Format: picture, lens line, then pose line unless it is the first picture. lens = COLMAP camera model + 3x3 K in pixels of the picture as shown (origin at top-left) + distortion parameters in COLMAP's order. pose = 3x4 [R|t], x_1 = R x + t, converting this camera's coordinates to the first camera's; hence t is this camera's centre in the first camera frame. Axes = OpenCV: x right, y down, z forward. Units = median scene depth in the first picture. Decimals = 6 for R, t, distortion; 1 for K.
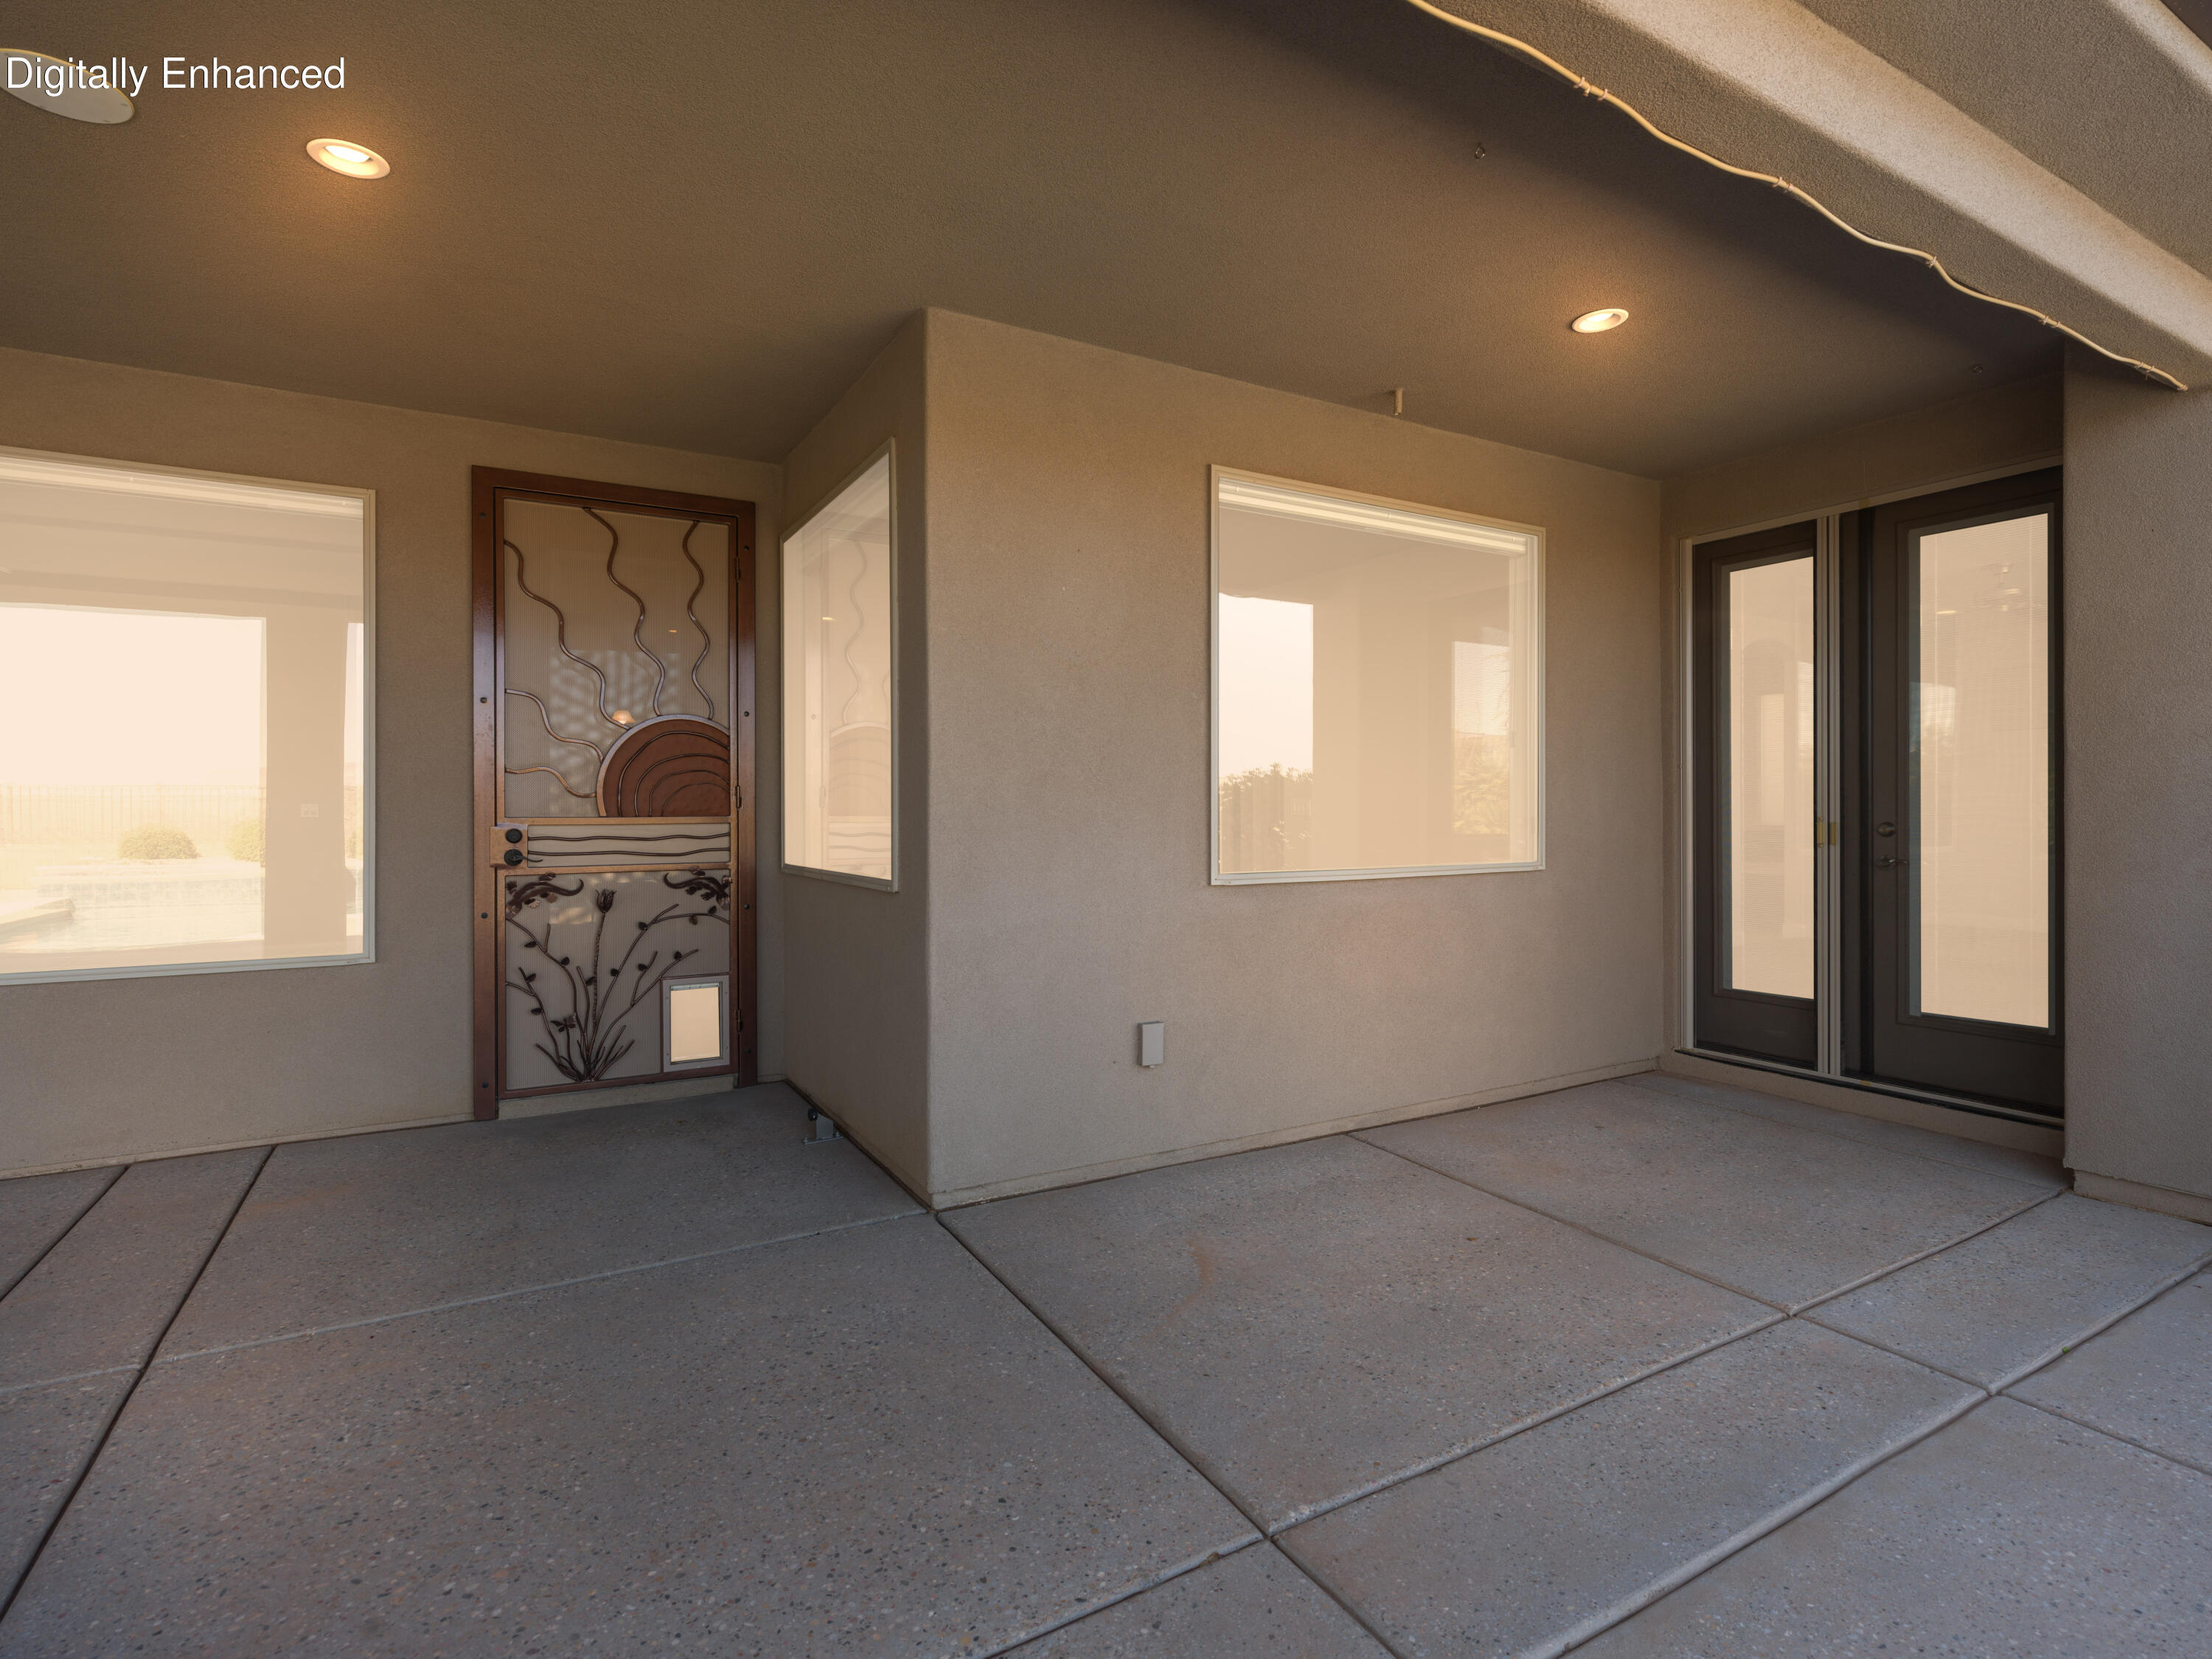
lens RADIAL K [[1080.8, 0, 1094.9], [0, 1080.8, 809.7], [0, 0, 1]] dist [-0.004716, 0.000657]
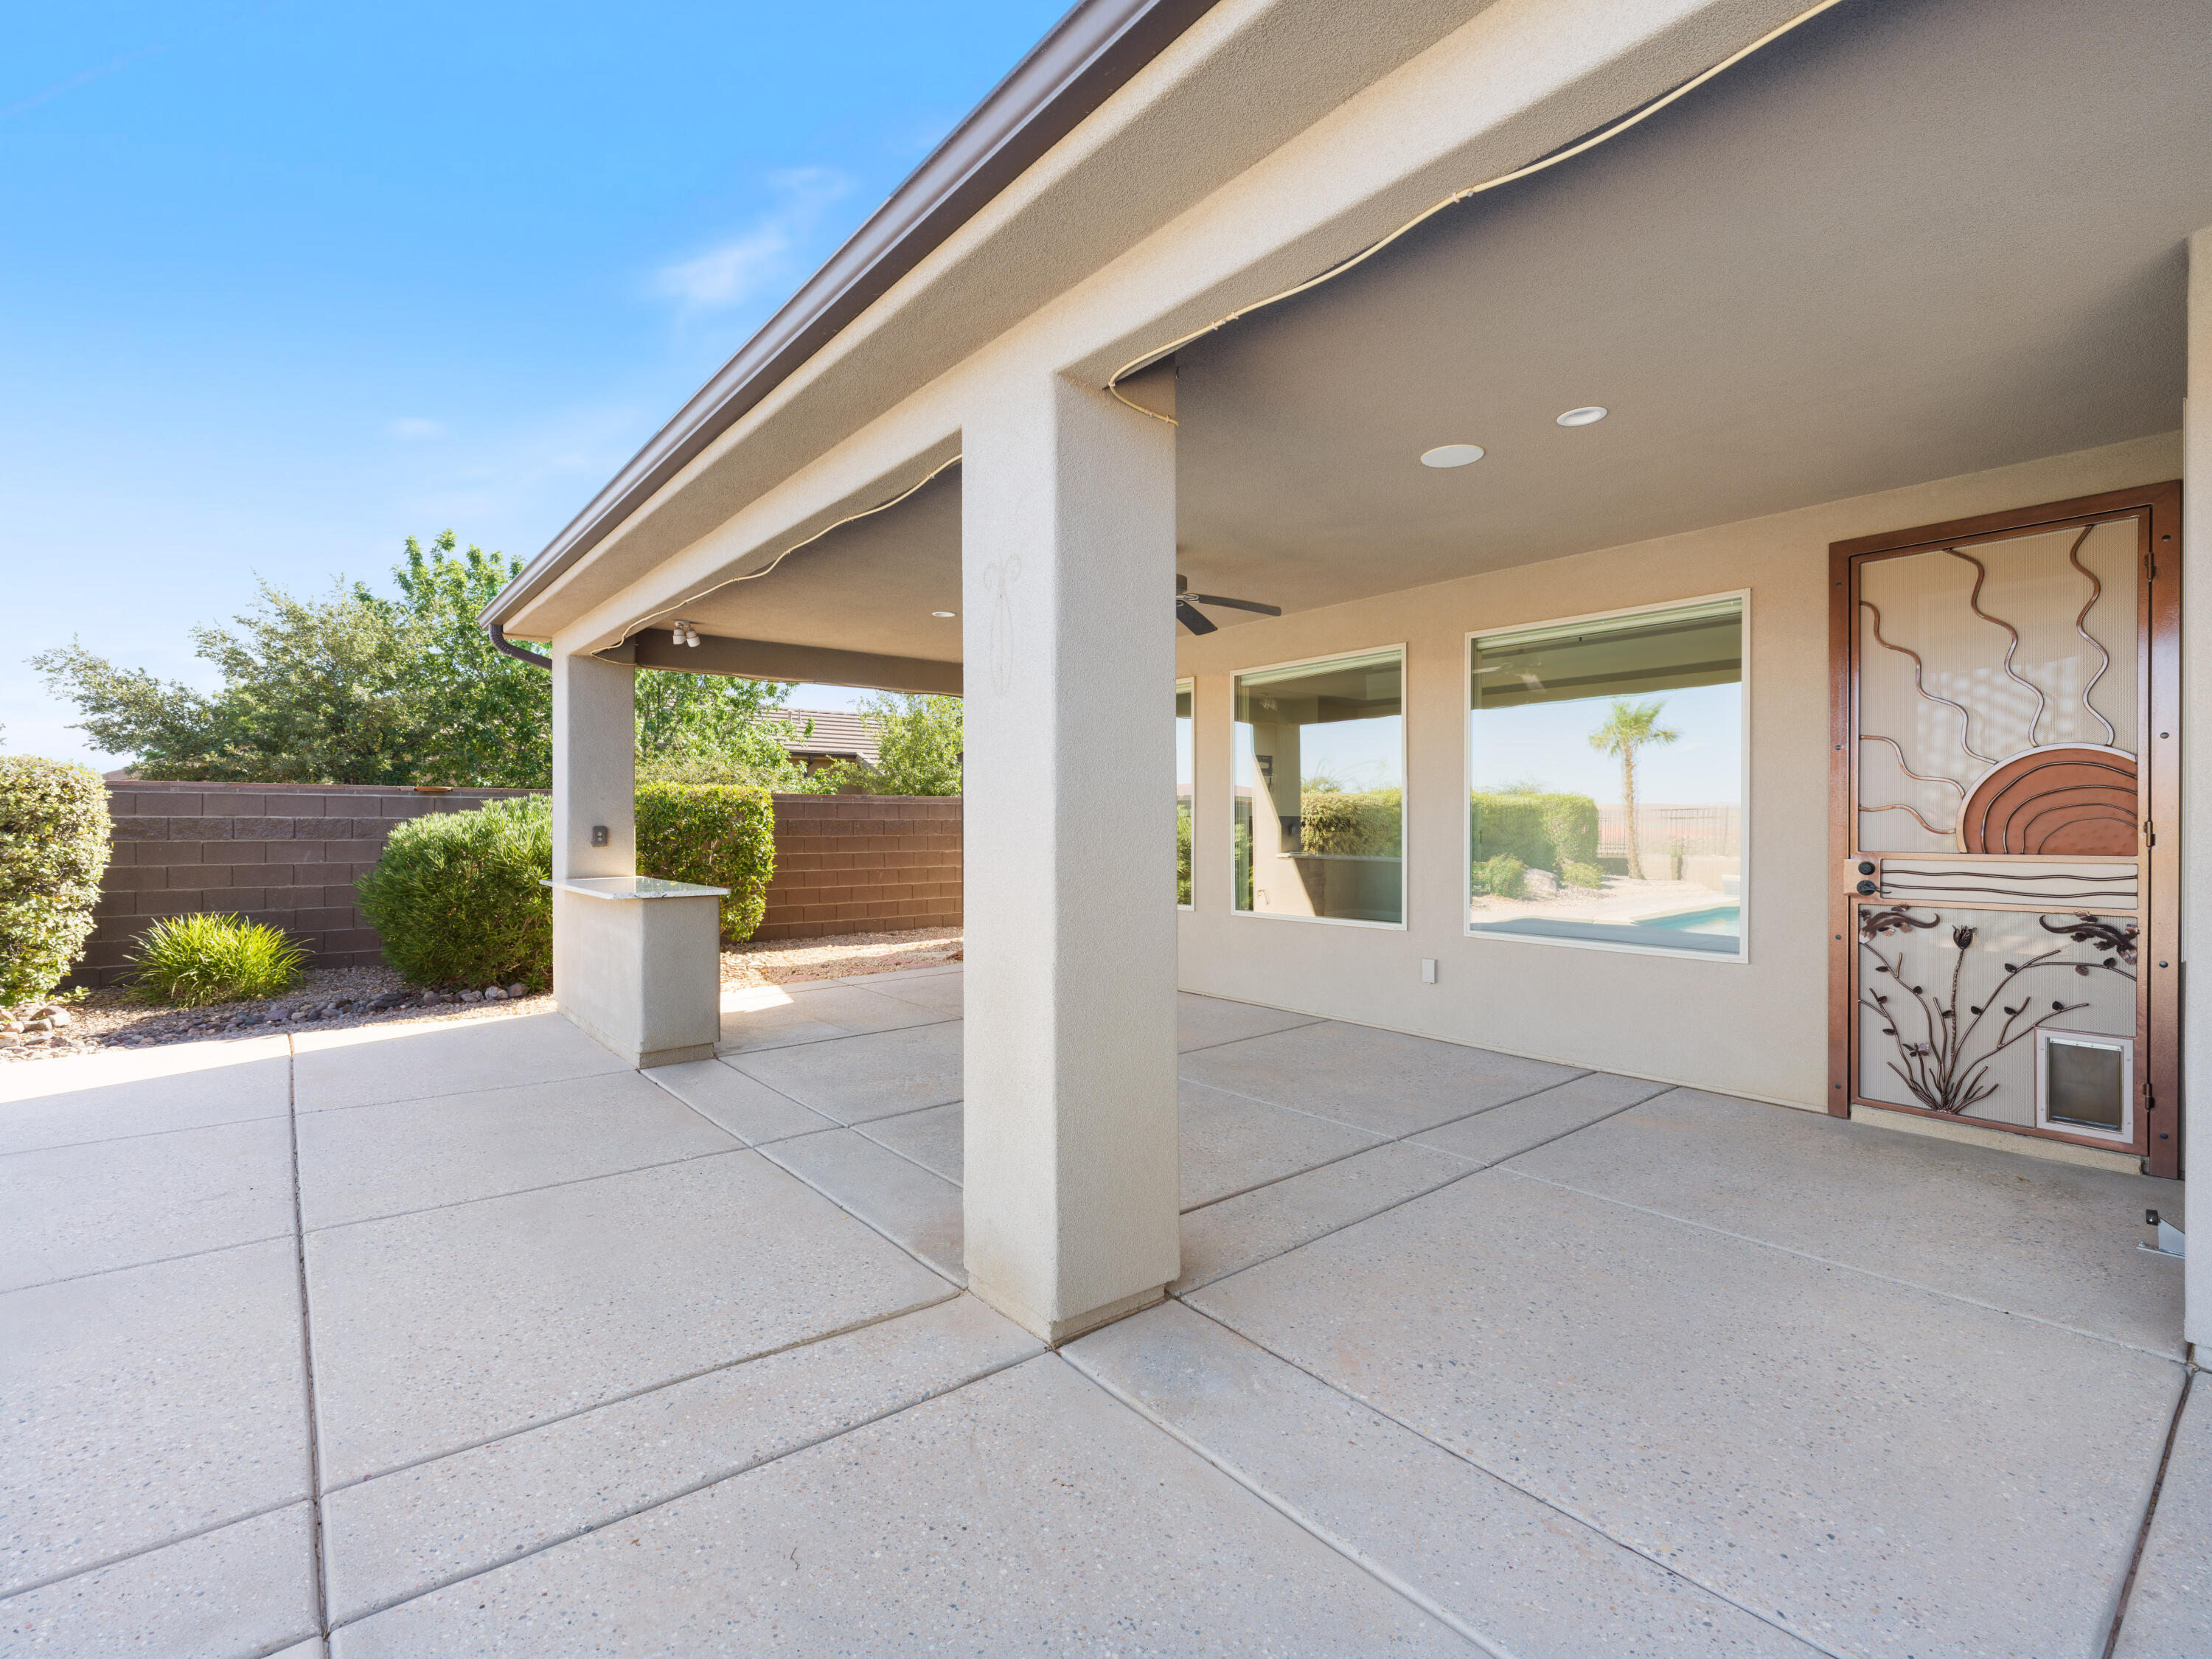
lens RADIAL K [[1007.4, 0, 1113.2], [0, 1007.4, 825.8], [0, 0, 1]] dist [0.002202, -0.000407]
pose [[0.165620, 0.006041, -0.986171, 0.338610], [0.001568, 0.999978, 0.006389, -0.026003], [0.986188, -0.002605, 0.165607, 0.066884]]
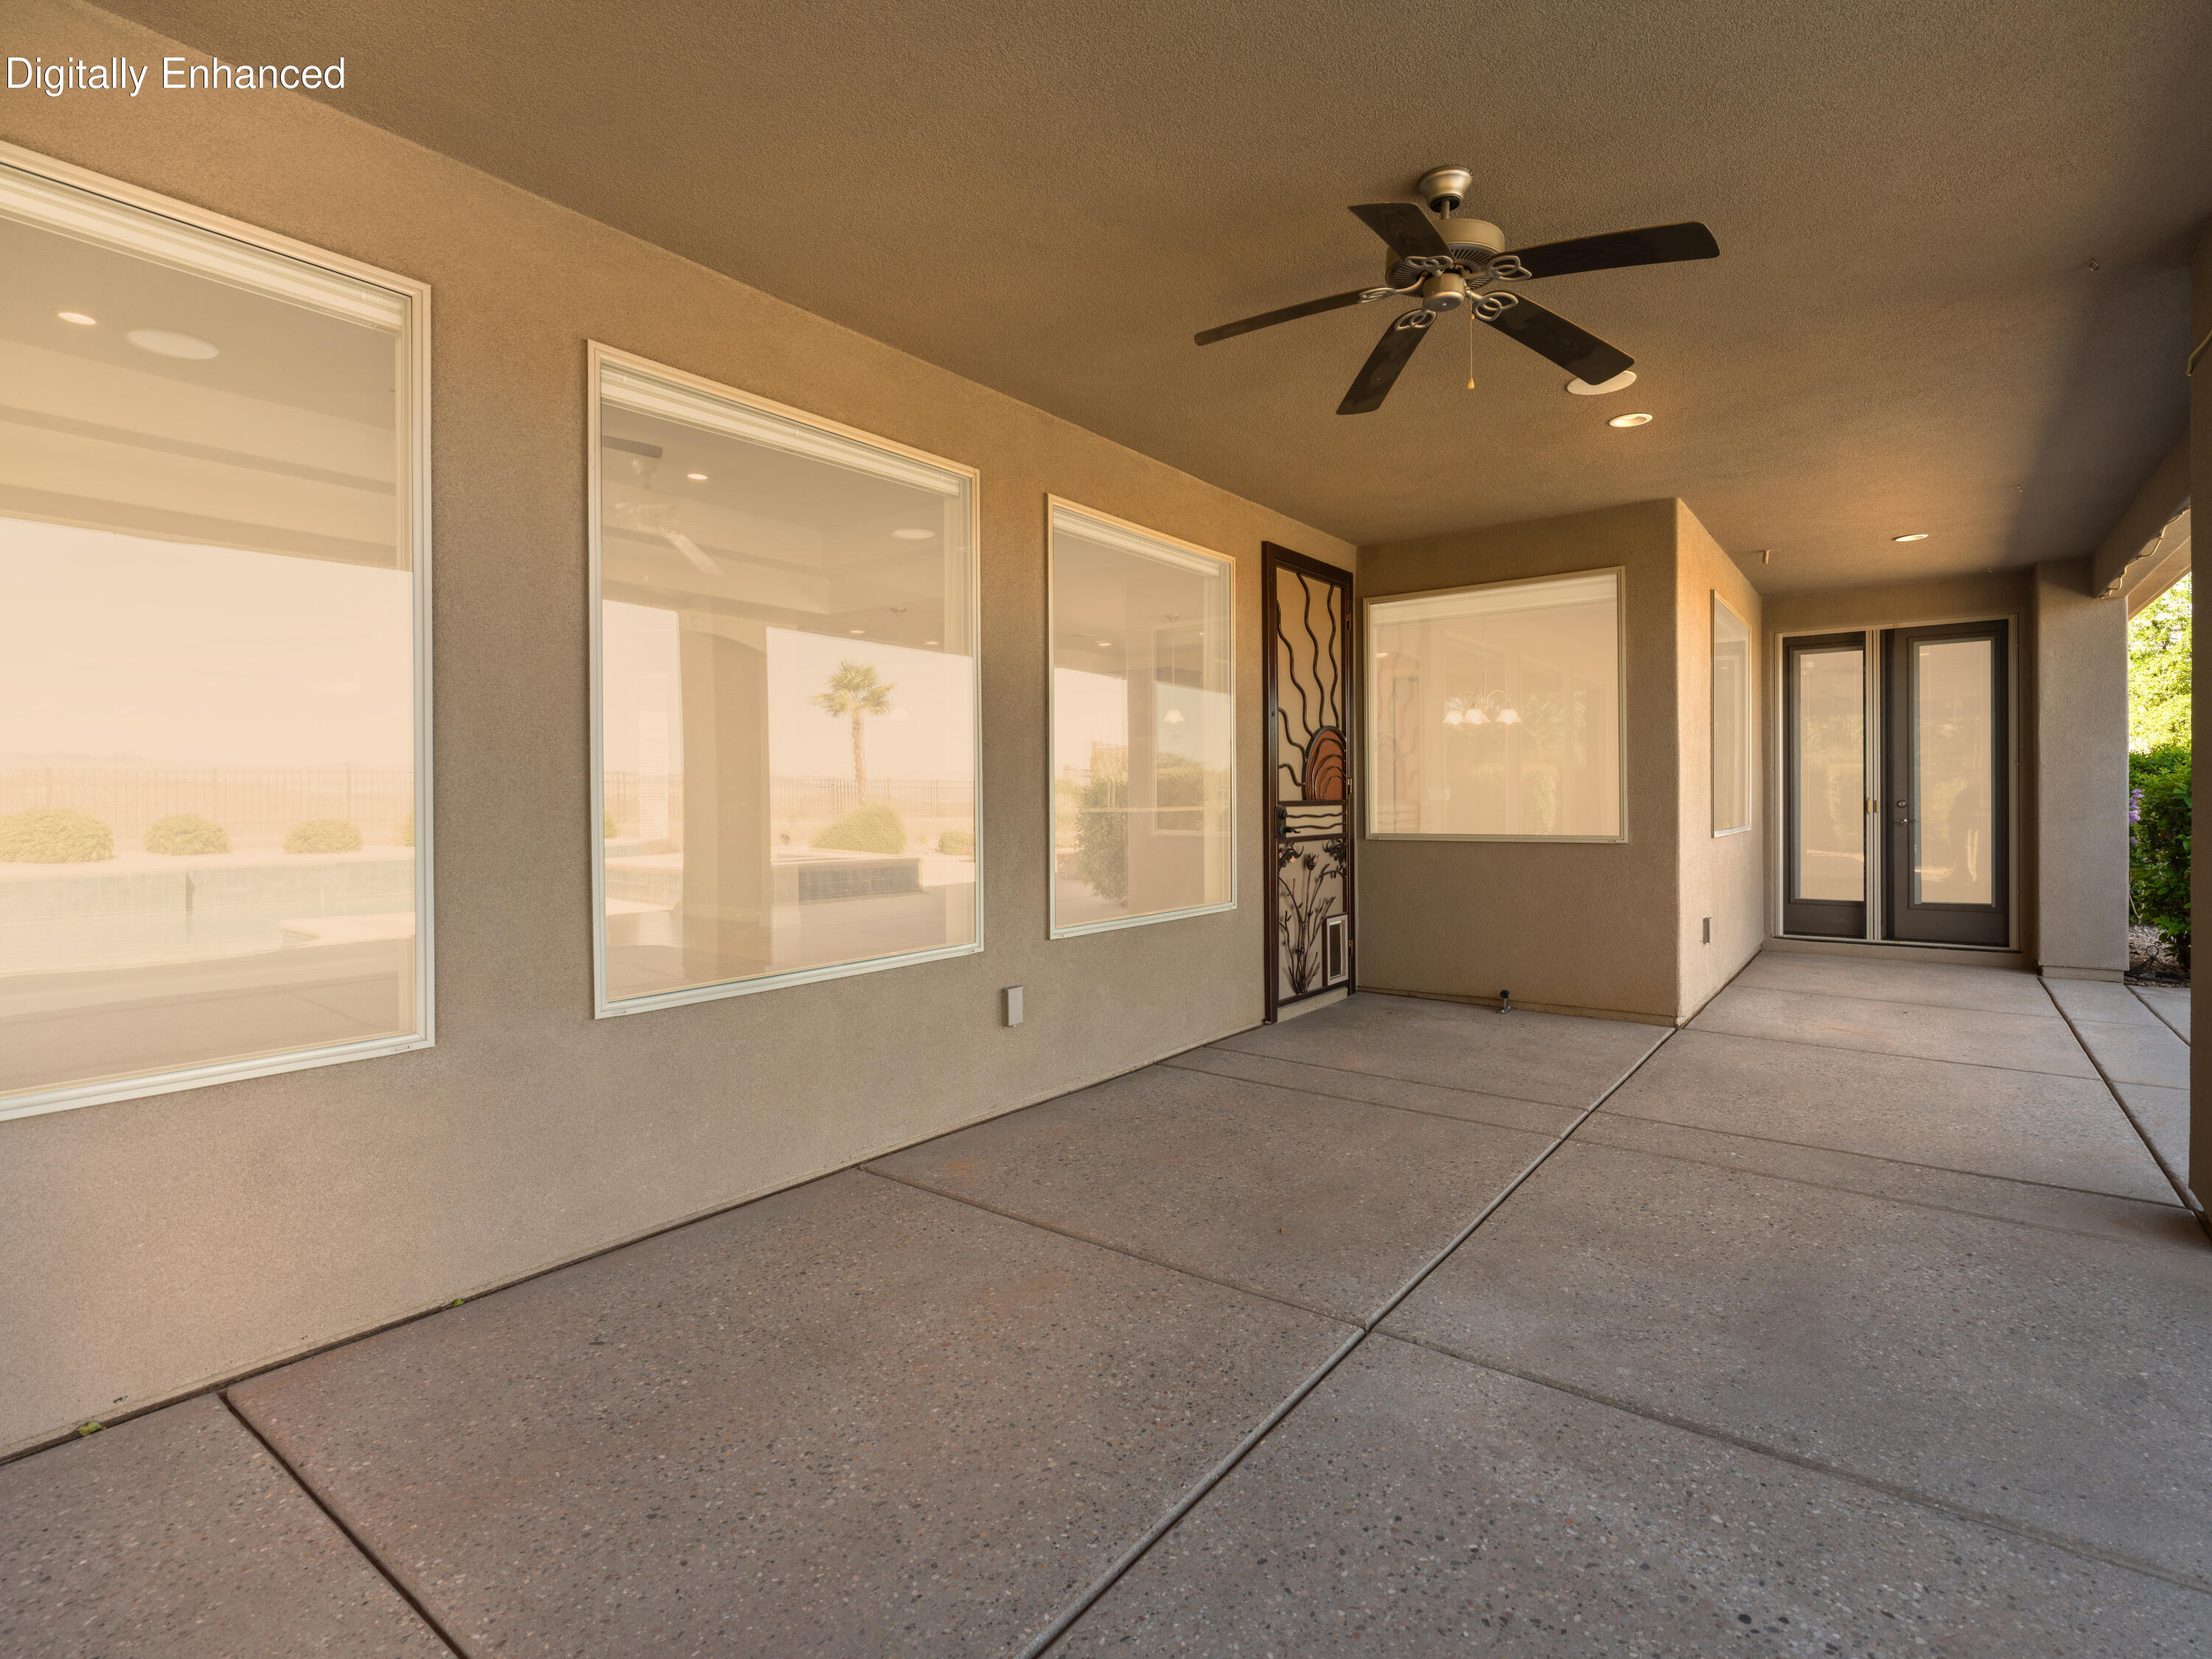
lens RADIAL K [[1080.8, 0, 1101.0], [0, 1080.8, 820.8], [0, 0, 1]] dist [-0.004716, 0.000657]
pose [[0.921249, -0.011332, 0.388809, -1.236736], [0.002496, 0.999727, 0.023223, -0.000583], [-0.388966, -0.020424, 0.921026, -0.164572]]
